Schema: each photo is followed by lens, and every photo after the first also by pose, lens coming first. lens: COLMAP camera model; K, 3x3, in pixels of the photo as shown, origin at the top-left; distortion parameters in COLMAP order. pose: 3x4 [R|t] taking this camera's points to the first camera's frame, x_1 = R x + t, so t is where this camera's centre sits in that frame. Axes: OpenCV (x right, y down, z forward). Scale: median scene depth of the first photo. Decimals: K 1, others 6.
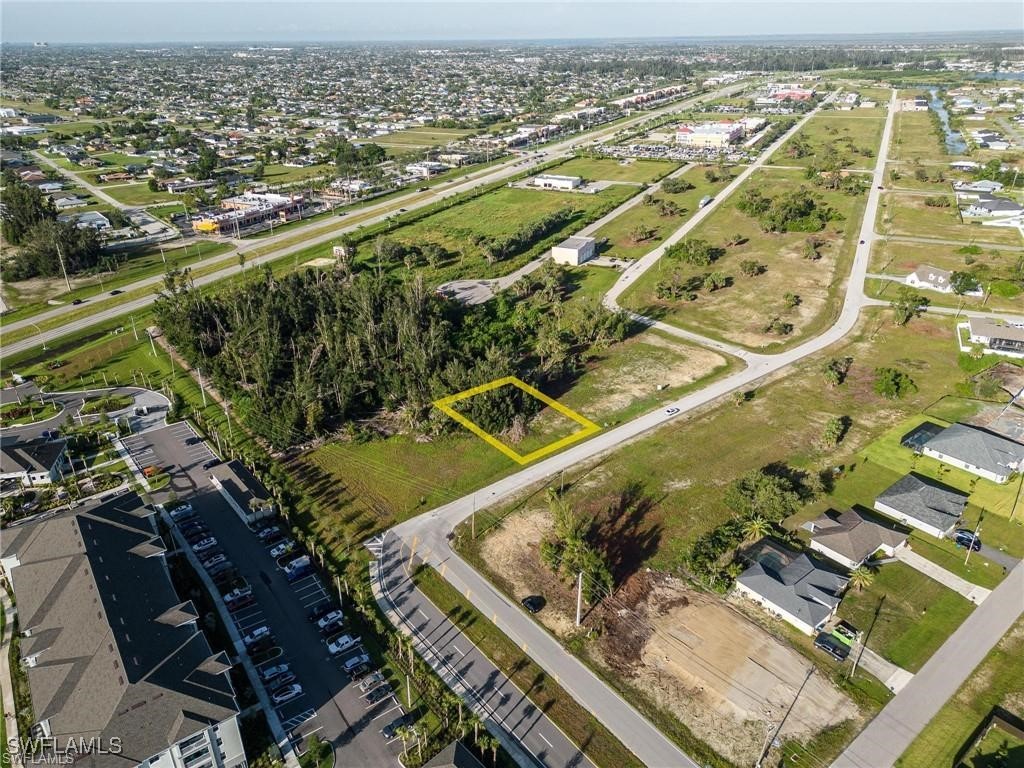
lens RADIAL K [[719.4, 0, 512.2], [0, 719.4, 377.0], [0, 0, 1]] dist [0.072834, -0.072148]
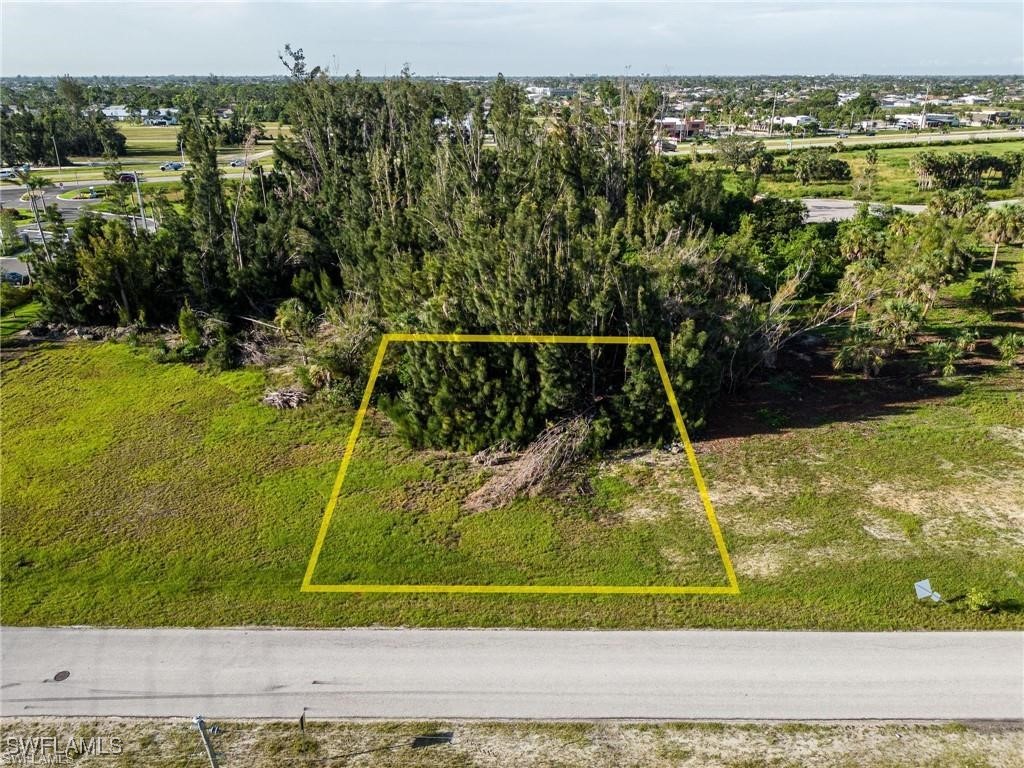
lens RADIAL K [[735.1, 0, 523.4], [0, 735.1, 386.2], [0, 0, 1]] dist [0.035489, -0.044902]
pose [[0.773870, 0.254165, -0.580108, 0.126360], [-0.274679, 0.960008, 0.054188, 0.027630], [0.570681, 0.117409, 0.812735, 0.656140]]
